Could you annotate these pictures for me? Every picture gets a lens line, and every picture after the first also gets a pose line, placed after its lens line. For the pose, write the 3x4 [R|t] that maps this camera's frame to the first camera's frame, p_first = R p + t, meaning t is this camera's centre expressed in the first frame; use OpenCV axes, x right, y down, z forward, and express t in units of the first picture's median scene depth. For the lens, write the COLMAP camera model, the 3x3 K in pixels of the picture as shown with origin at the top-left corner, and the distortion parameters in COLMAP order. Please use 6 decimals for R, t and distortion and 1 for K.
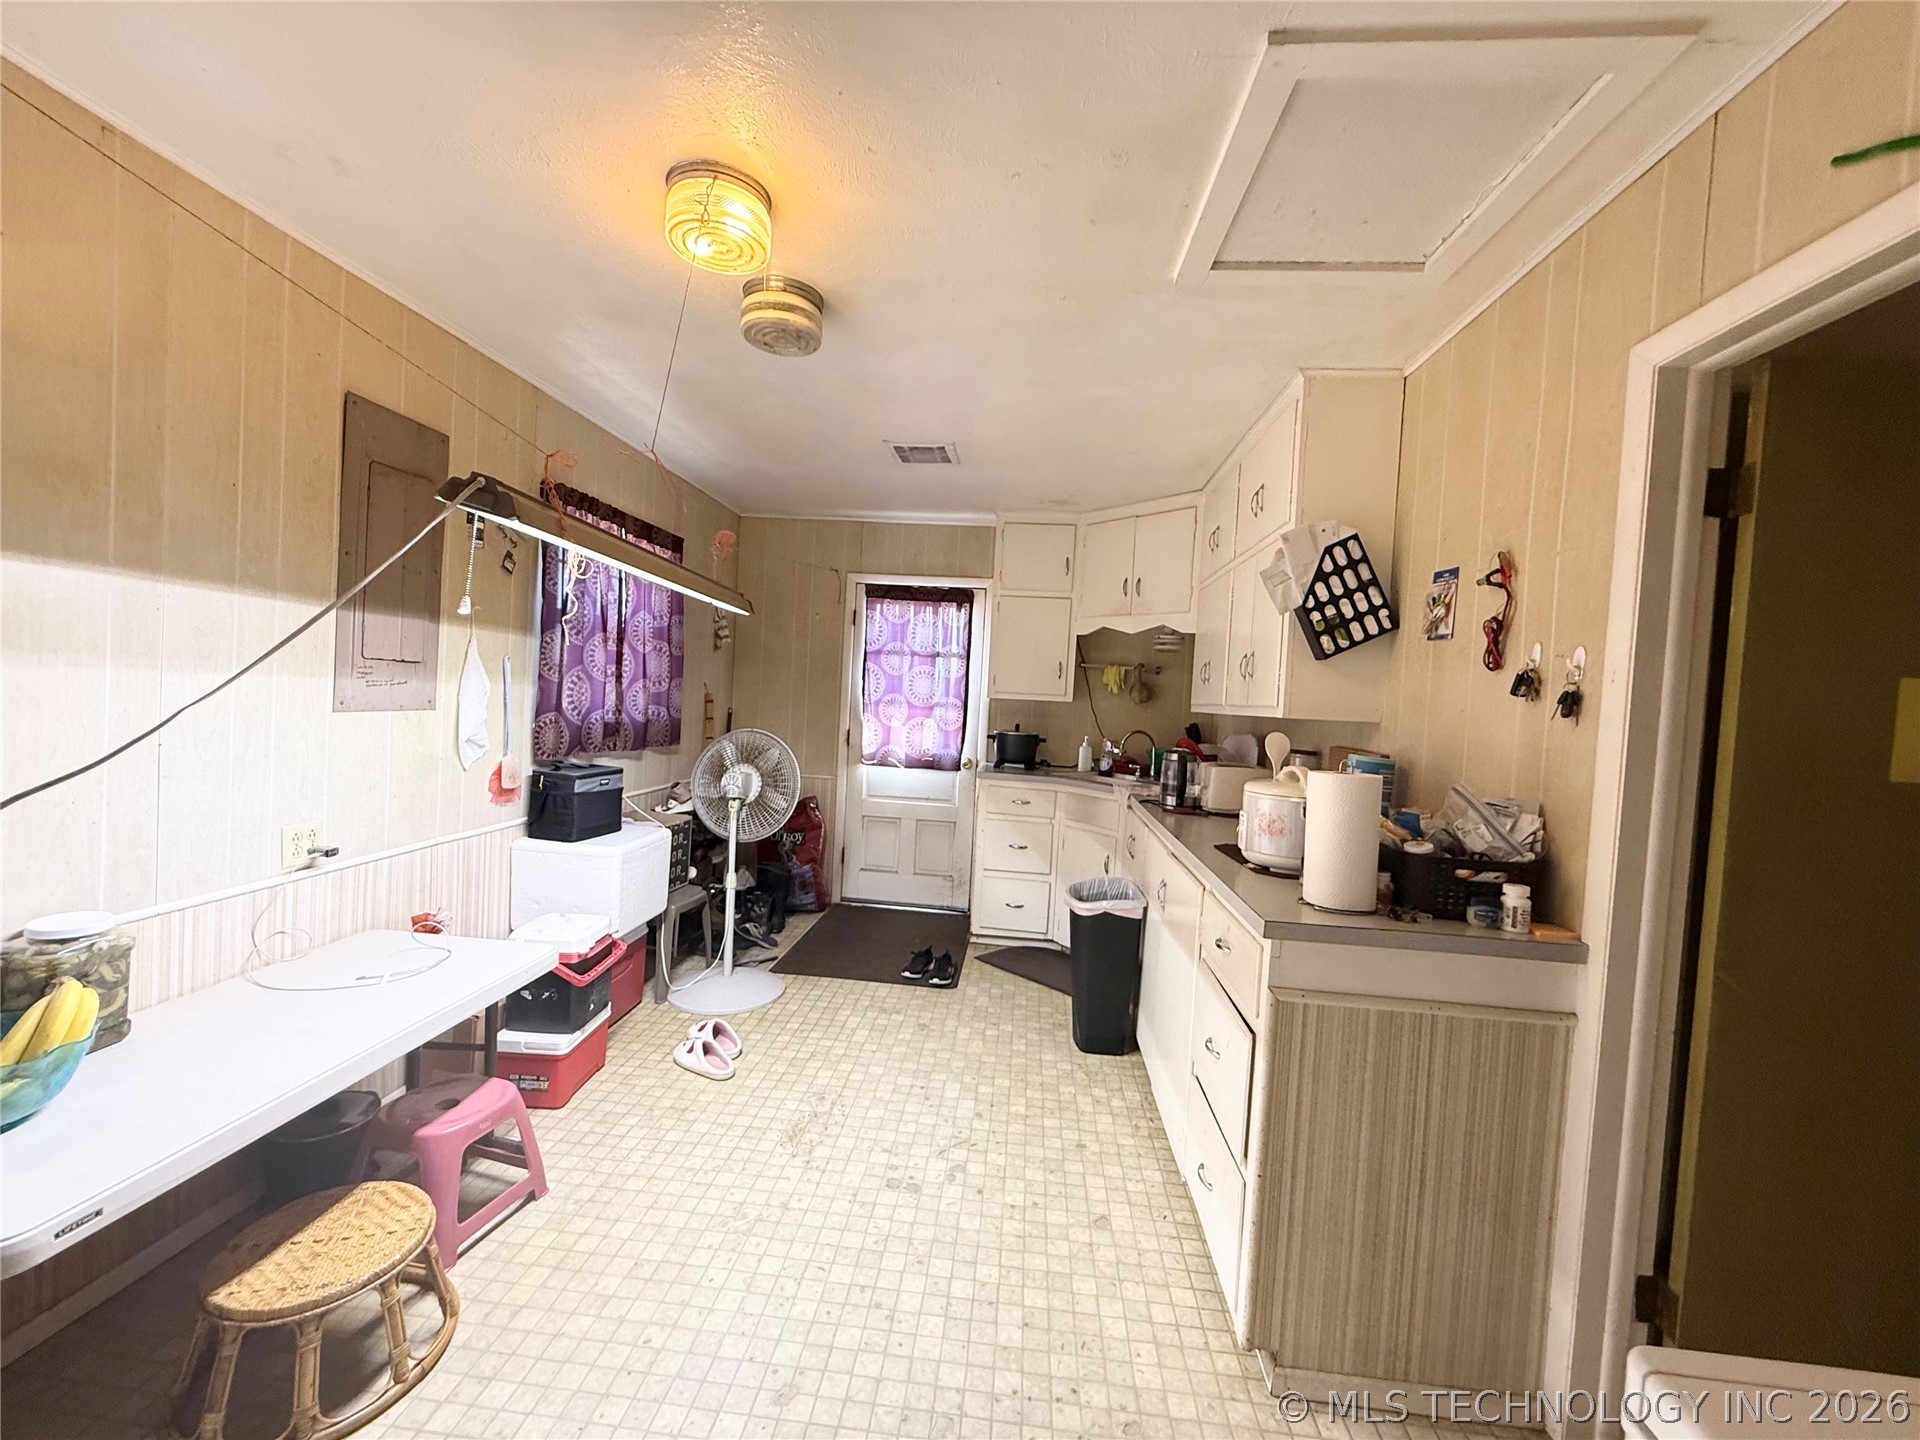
lens RADIAL K [[778.0, 0, 957.6], [0, 778.0, 718.7], [0, 0, 1]] dist [-0.000622, -0.000108]
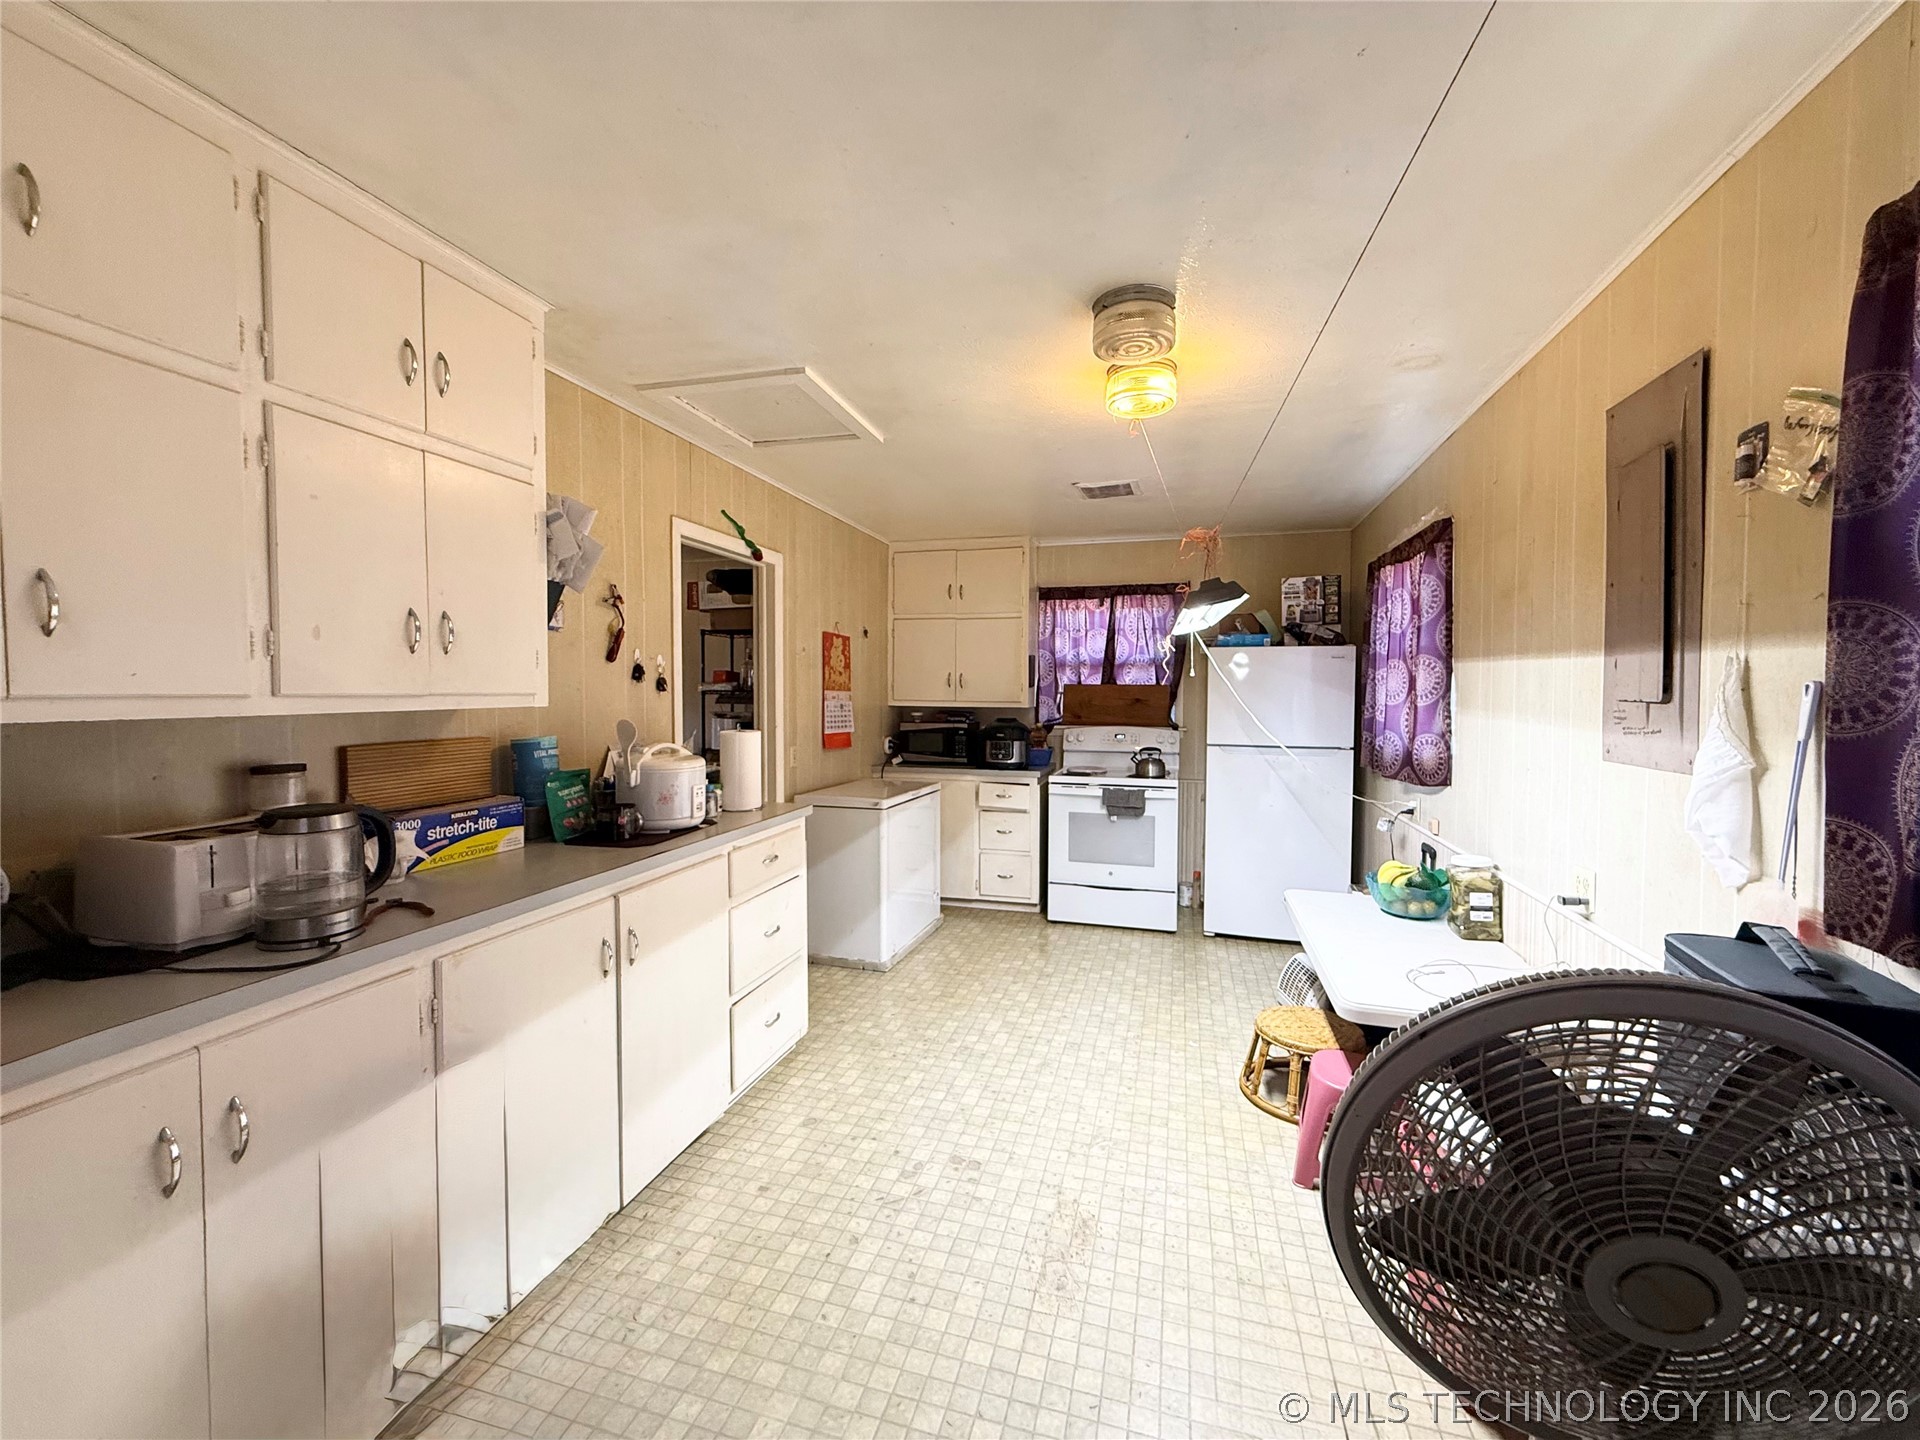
lens RADIAL K [[778.0, 0, 959.6], [0, 778.0, 712.7], [0, 0, 1]] dist [-0.000622, -0.000108]
pose [[-0.981892, -0.062948, 0.178678, -0.216903], [-0.051424, 0.996331, 0.068417, -0.088835], [-0.182329, 0.057990, -0.981526, 2.042103]]
